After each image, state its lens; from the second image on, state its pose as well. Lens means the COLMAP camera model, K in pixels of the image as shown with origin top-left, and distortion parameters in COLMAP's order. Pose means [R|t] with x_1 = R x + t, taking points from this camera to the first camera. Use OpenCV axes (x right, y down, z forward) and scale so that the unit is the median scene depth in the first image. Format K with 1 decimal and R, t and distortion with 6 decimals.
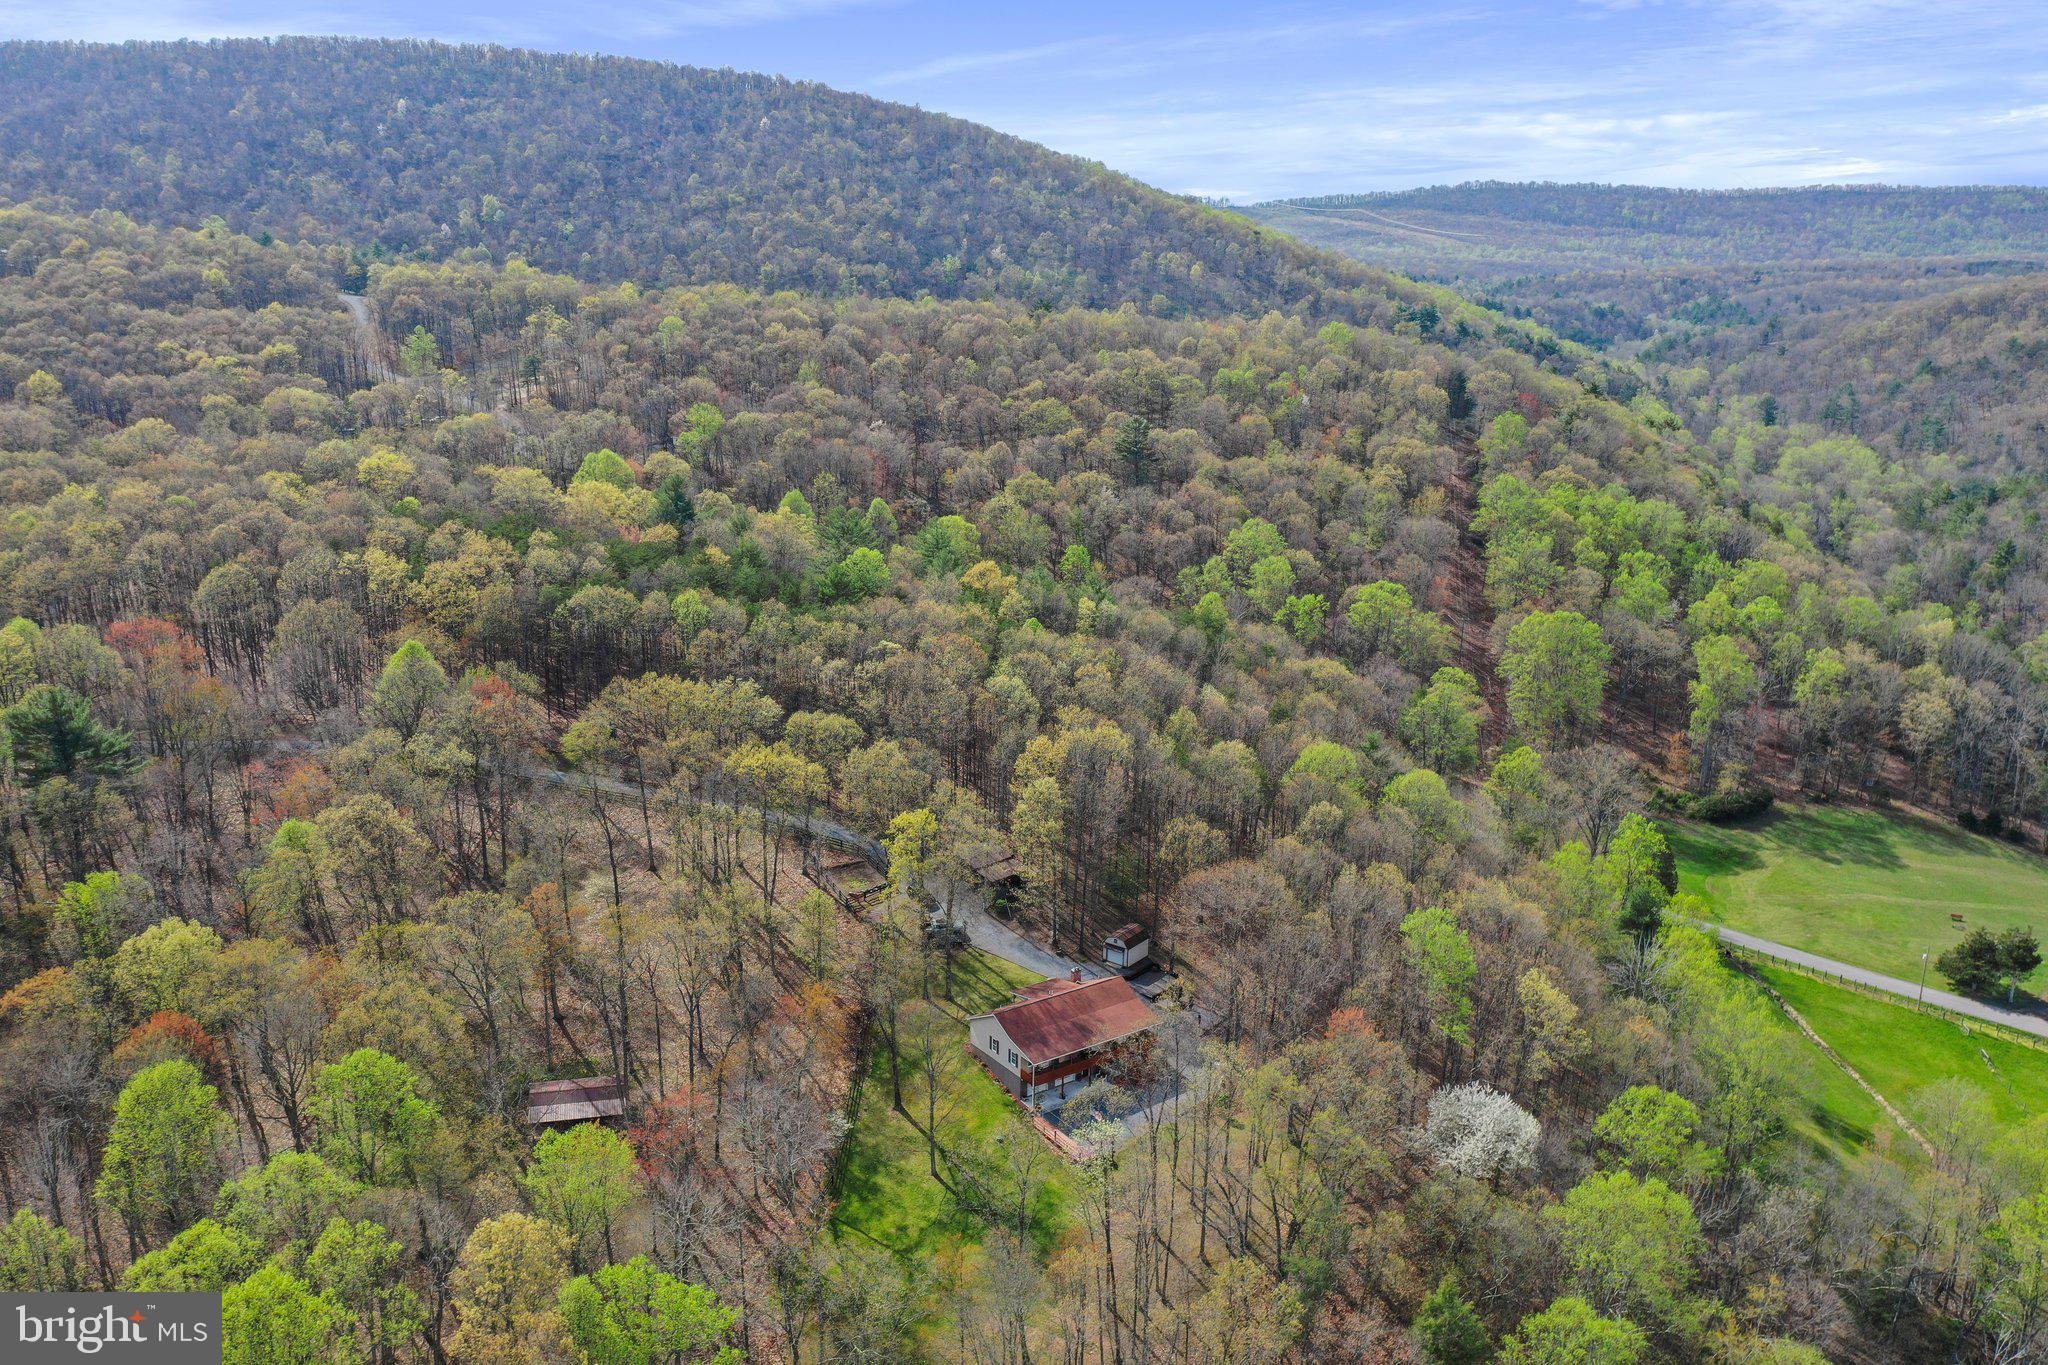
lens RADIAL K [[1611.1, 0, 1020.1], [0, 1611.1, 676.7], [0, 0, 1]] dist [-0.010319, 0.003398]
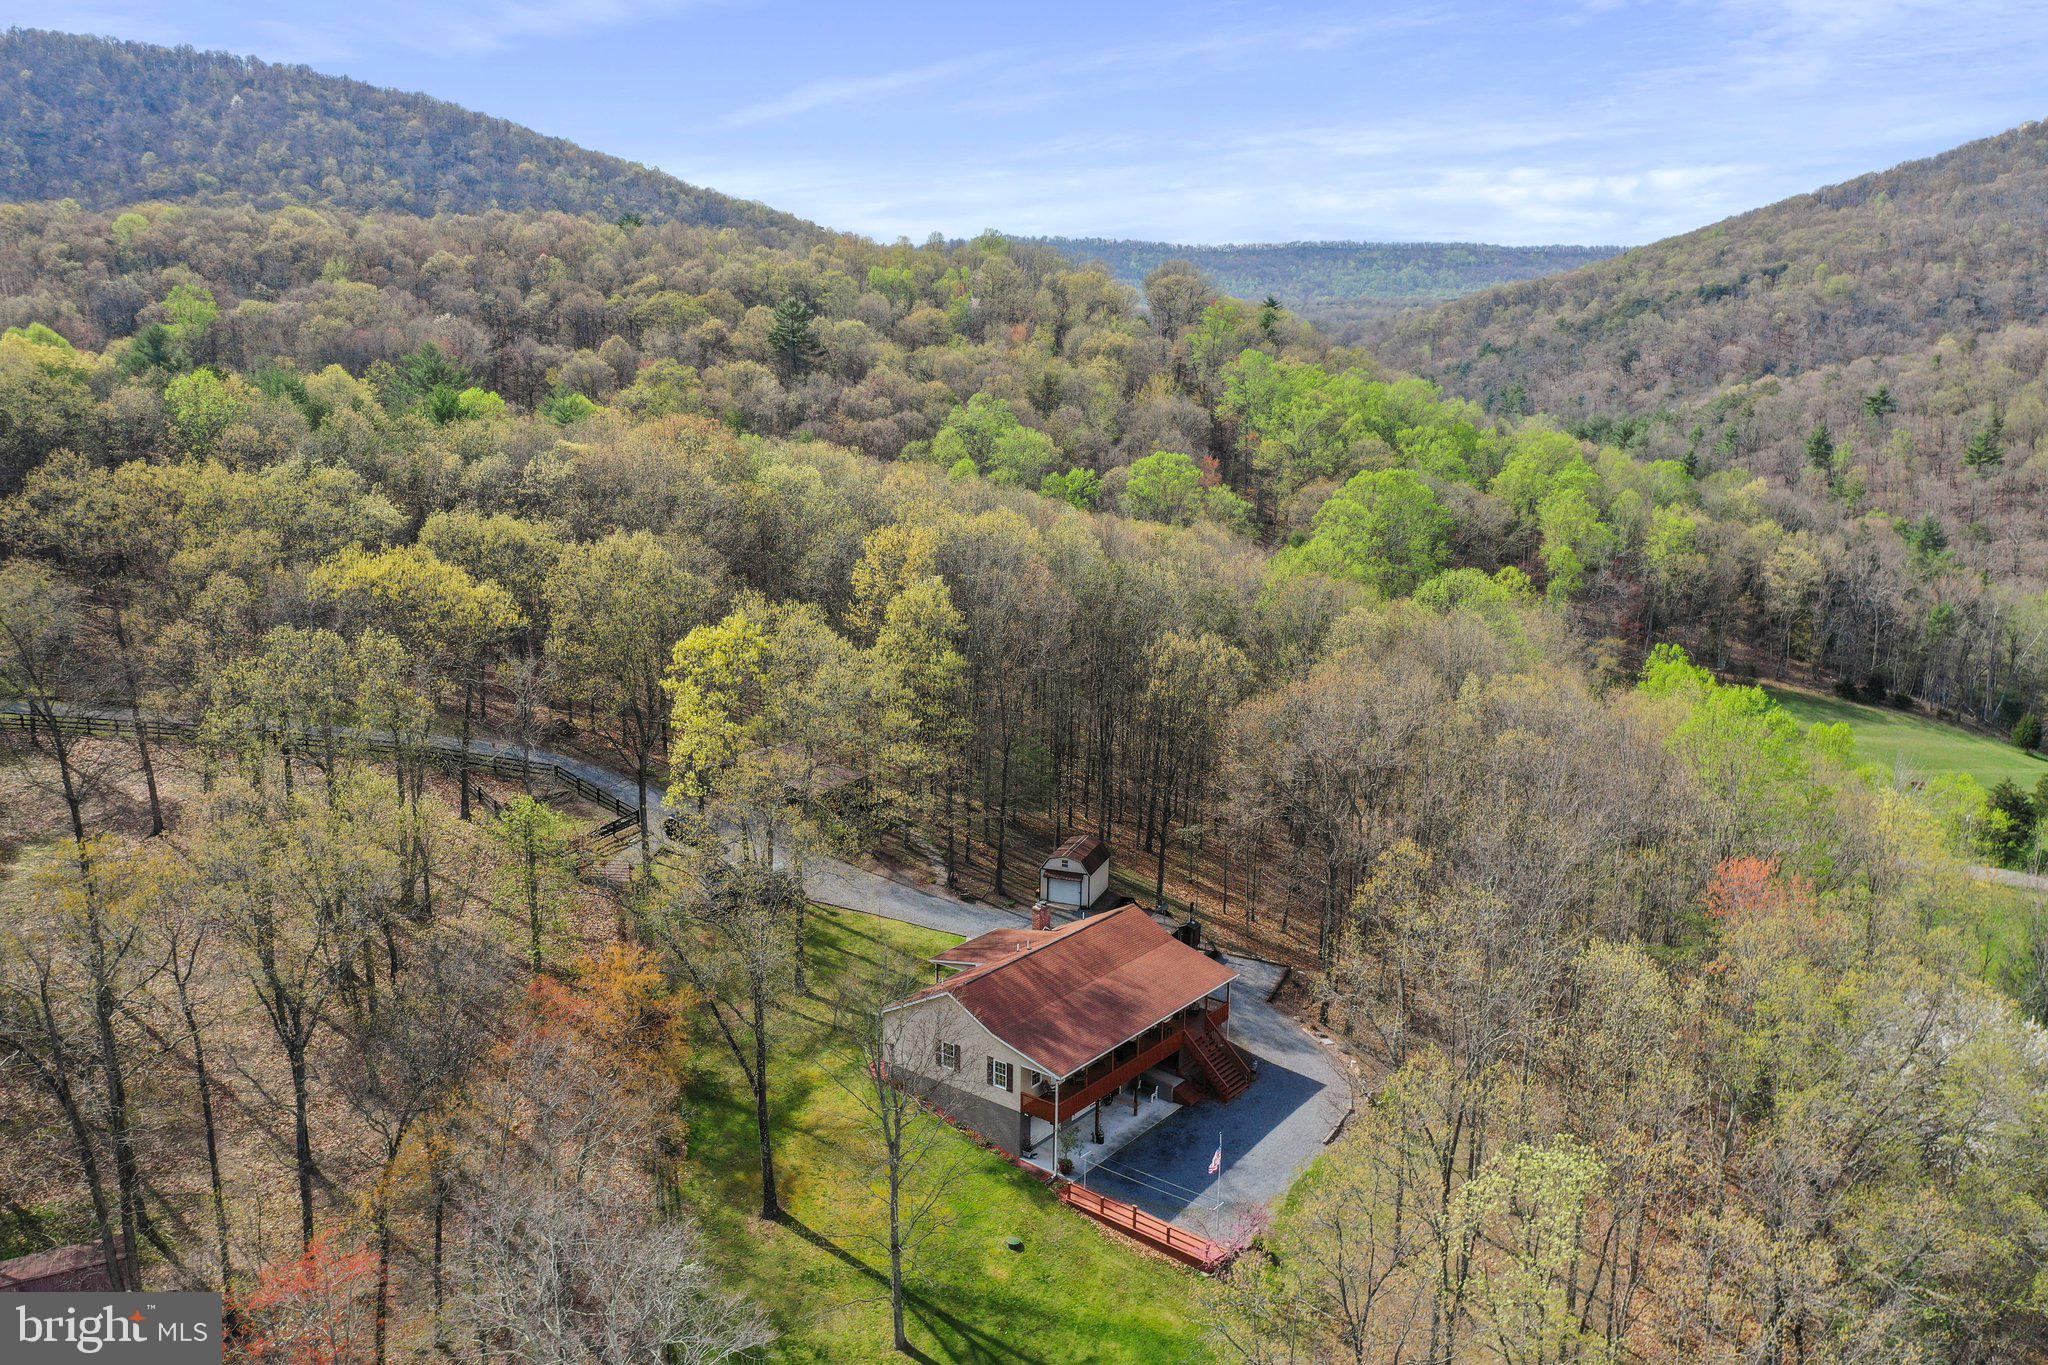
lens RADIAL K [[1611.1, 0, 1020.1], [0, 1611.1, 676.7], [0, 0, 1]] dist [-0.010319, 0.003398]
pose [[0.957403, -0.064366, 0.281491, -0.055089], [0.076347, 0.996574, -0.031791, 0.056321], [-0.278480, 0.051928, 0.959037, 0.221755]]
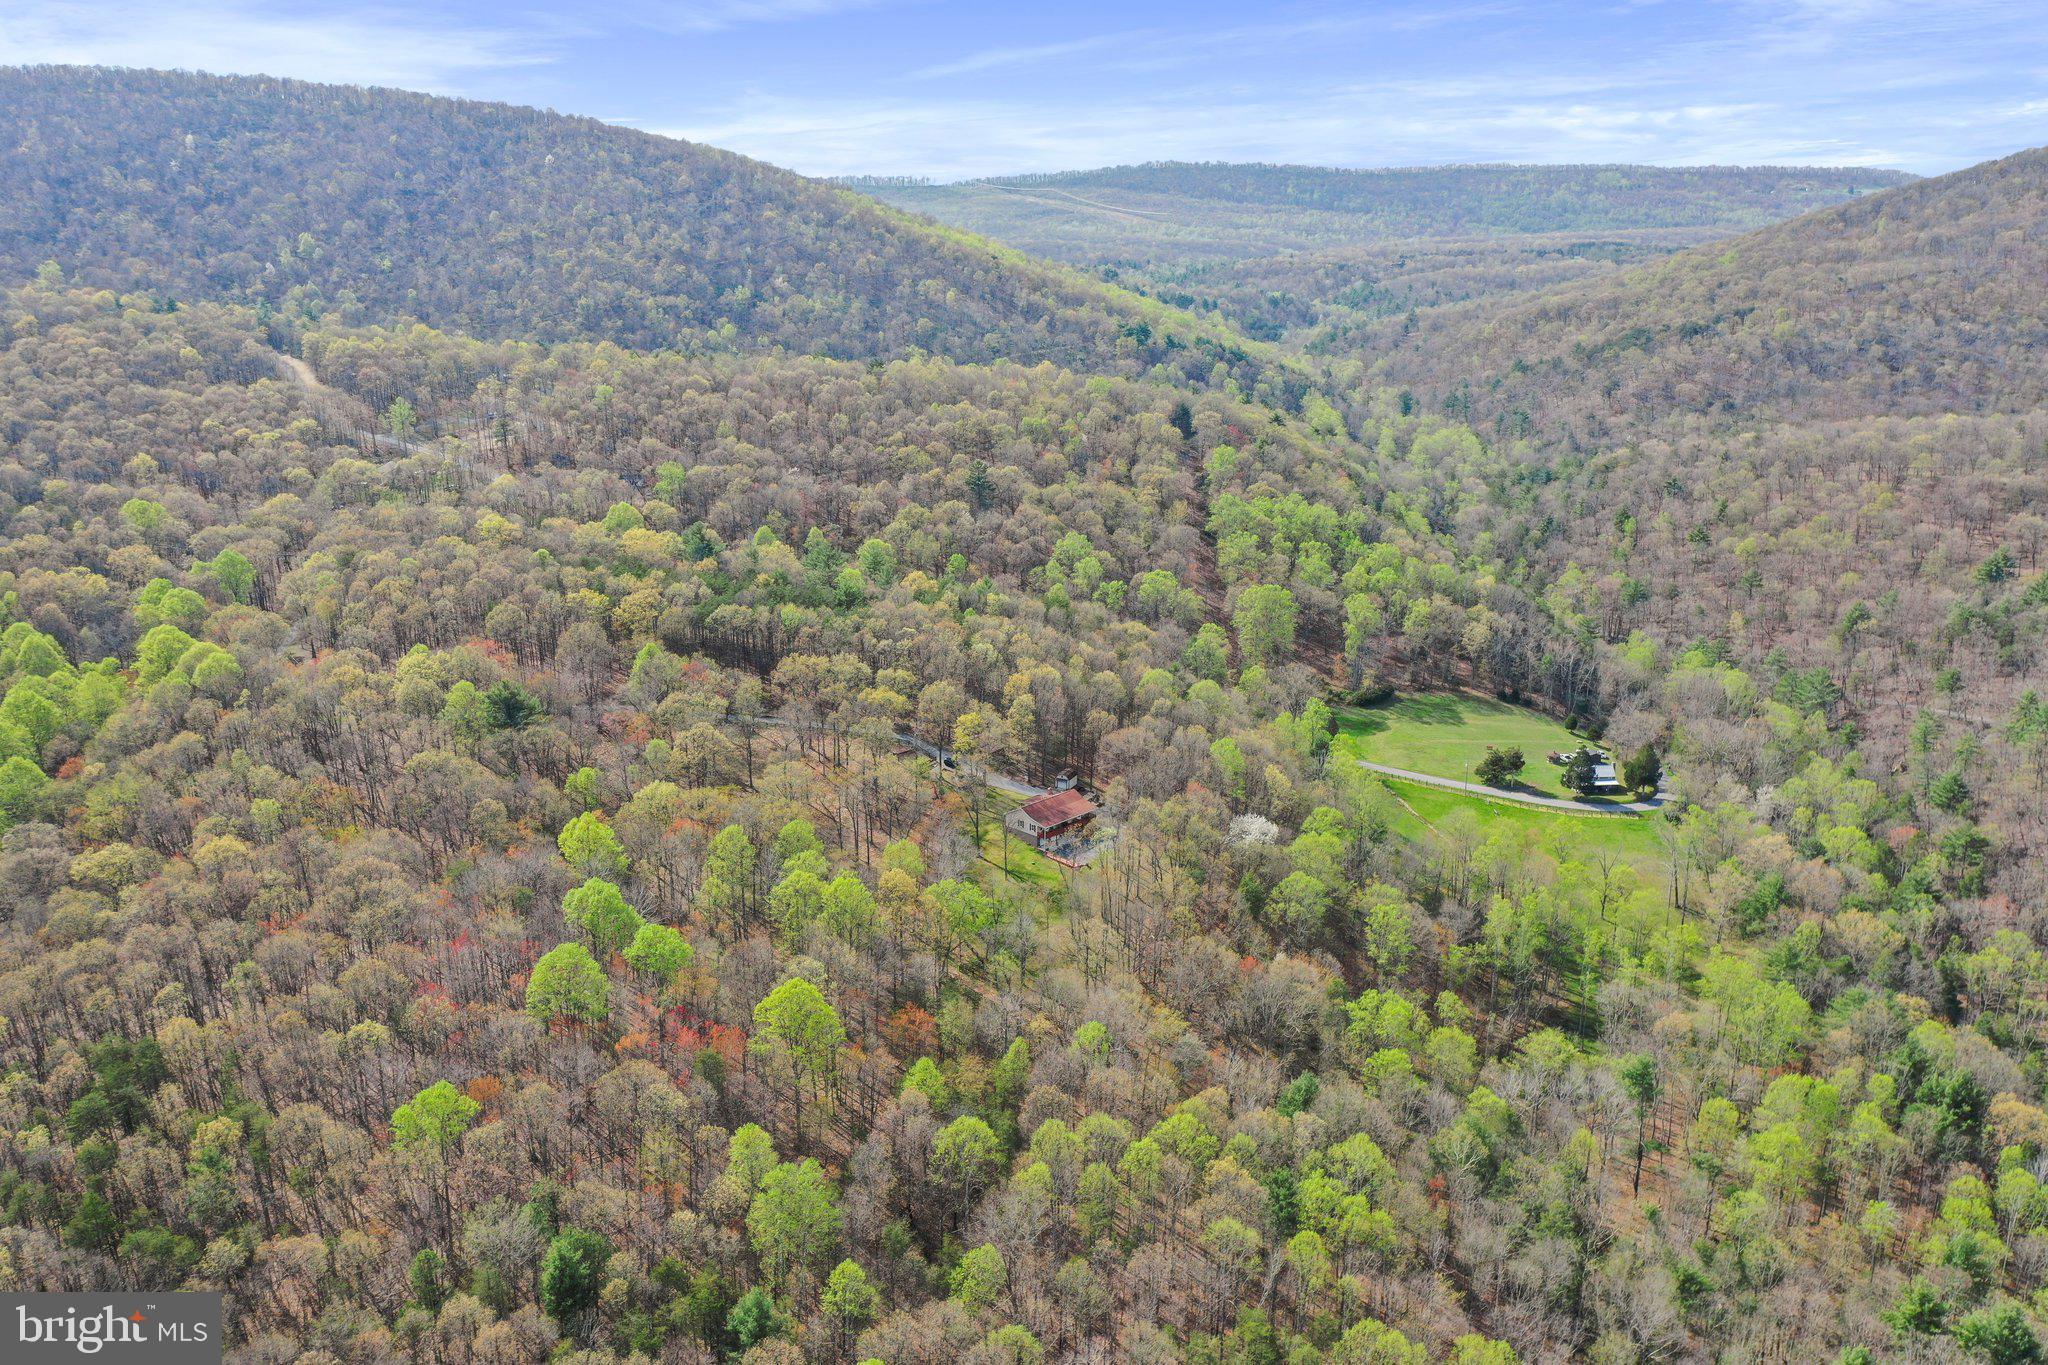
lens RADIAL K [[1603.3, 0, 1020.6], [0, 1603.3, 683.4], [0, 0, 1]] dist [-0.006524, -0.005349]
pose [[0.982255, -0.061972, 0.177016, -0.159149], [0.056619, 0.997777, 0.035140, -0.009081], [-0.178800, -0.024494, 0.983581, -0.435439]]
